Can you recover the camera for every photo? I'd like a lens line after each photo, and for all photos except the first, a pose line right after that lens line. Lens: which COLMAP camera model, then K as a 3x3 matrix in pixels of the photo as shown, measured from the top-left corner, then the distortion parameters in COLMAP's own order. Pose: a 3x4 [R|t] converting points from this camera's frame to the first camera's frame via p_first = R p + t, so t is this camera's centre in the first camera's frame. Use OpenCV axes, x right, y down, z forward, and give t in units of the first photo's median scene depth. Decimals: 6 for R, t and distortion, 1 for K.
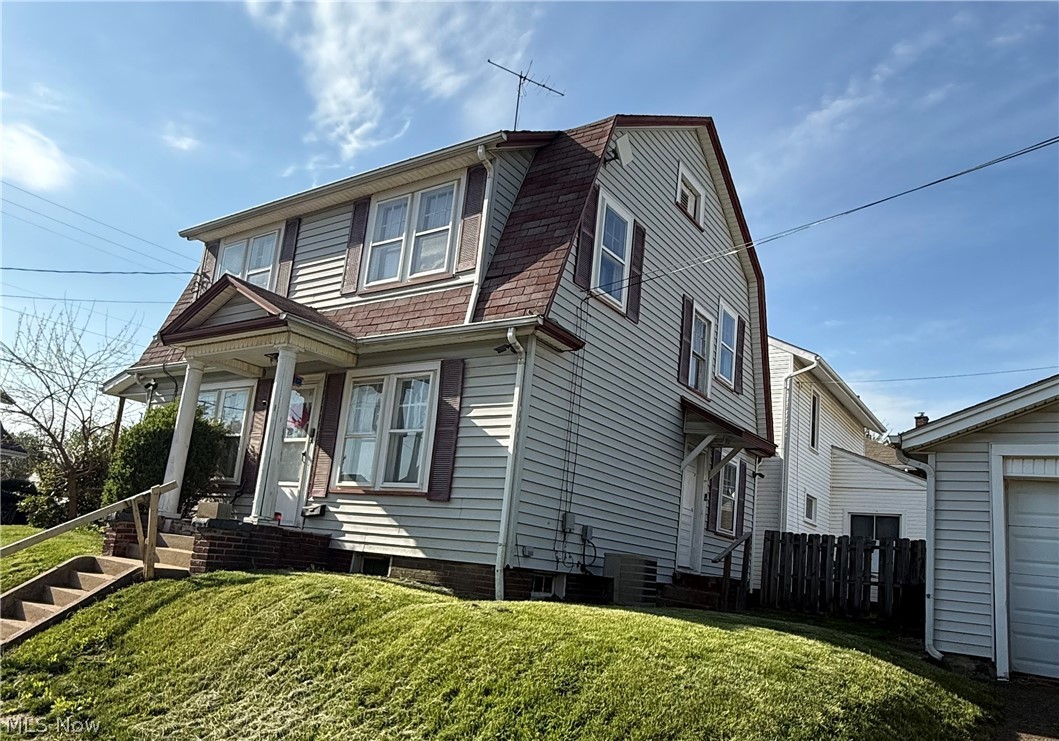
lens RADIAL K [[751.1, 0, 524.4], [0, 751.1, 432.9], [0, 0, 1]] dist [0.000677, 0.000388]
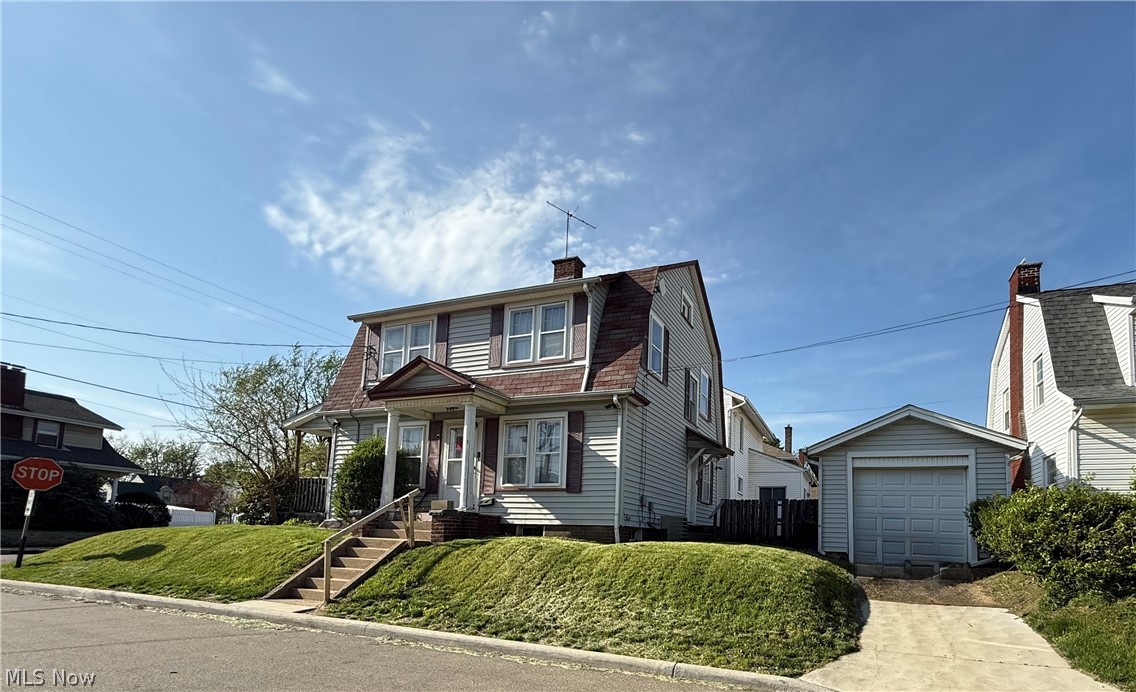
lens RADIAL K [[523.7, 0, 658.6], [0, 523.7, 498.1], [0, 0, 1]] dist [-0.000205, 0.001354]
pose [[0.964033, -0.054170, 0.260202, -0.217724], [0.023249, 0.992444, 0.120475, -0.036634], [-0.264762, -0.110092, 0.958009, -0.215830]]
